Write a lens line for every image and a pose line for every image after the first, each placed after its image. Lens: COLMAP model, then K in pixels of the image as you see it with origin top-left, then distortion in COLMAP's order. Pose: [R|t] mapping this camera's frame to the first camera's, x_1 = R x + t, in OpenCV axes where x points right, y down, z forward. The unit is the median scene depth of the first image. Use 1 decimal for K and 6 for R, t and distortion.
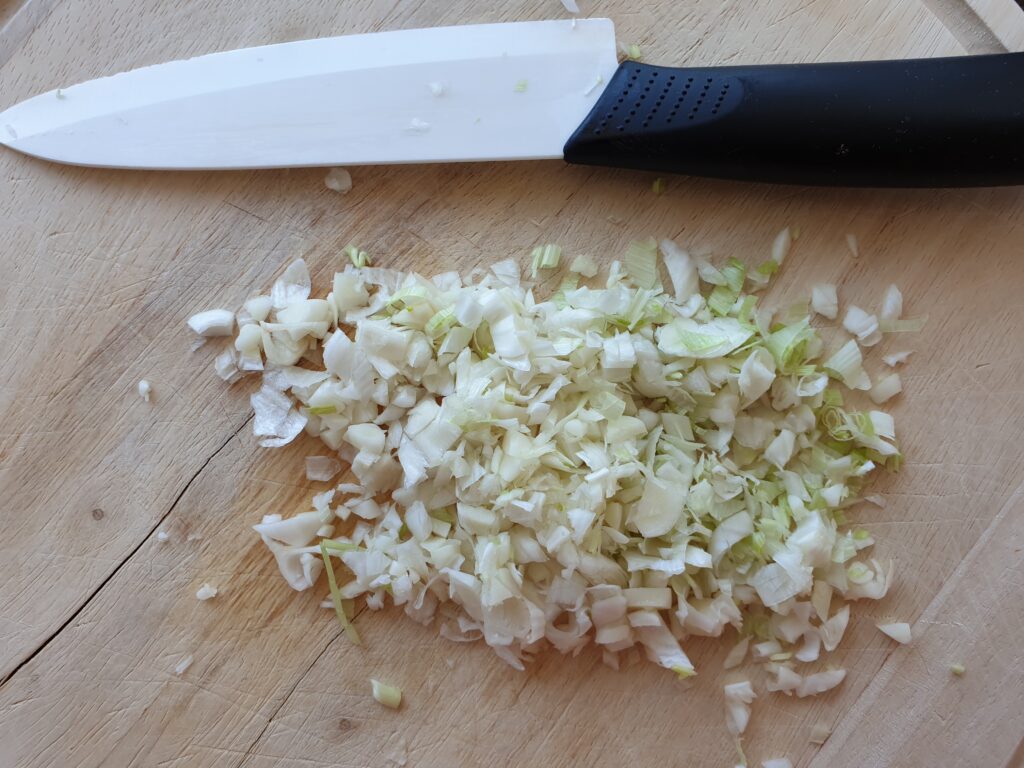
lens RADIAL K [[763.8, 0, 512.0], [0, 763.8, 384.0], [0, 0, 1]] dist [0.076273, -0.077732]
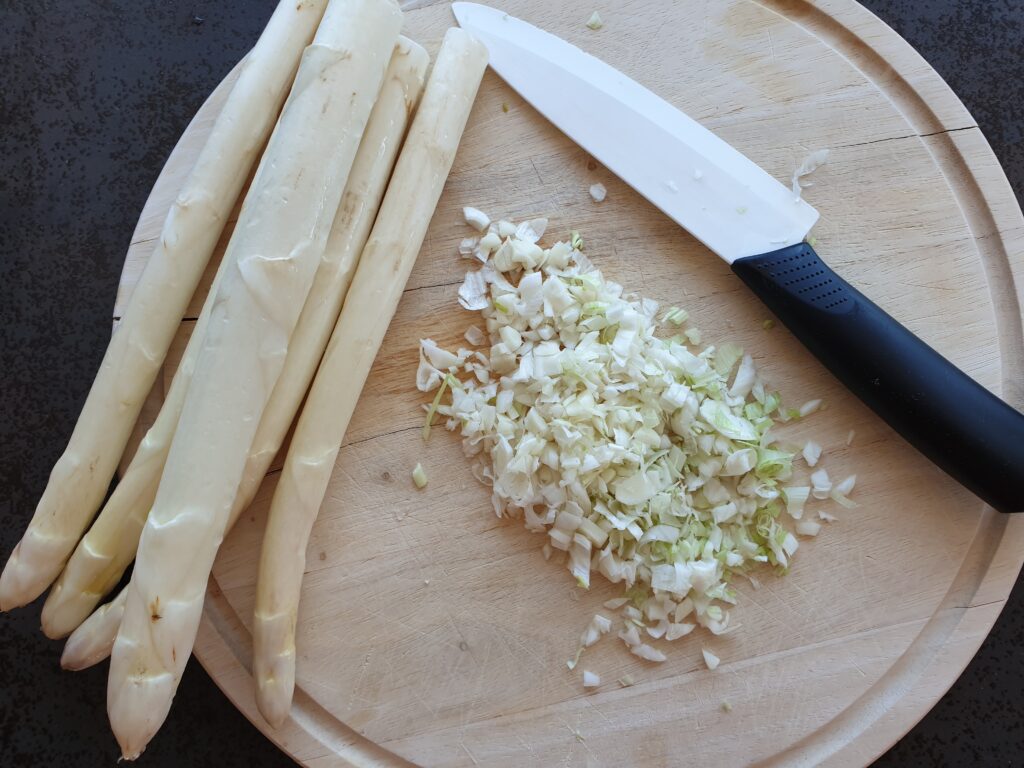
lens RADIAL K [[786.2, 0, 512.0], [0, 786.2, 384.0], [0, 0, 1]] dist [0.087923, -0.239852]
pose [[0.786966, 0.612552, -0.073926, -0.013842], [-0.612923, 0.789884, 0.020228, 0.108976], [0.070783, 0.029392, 0.997059, -0.573308]]
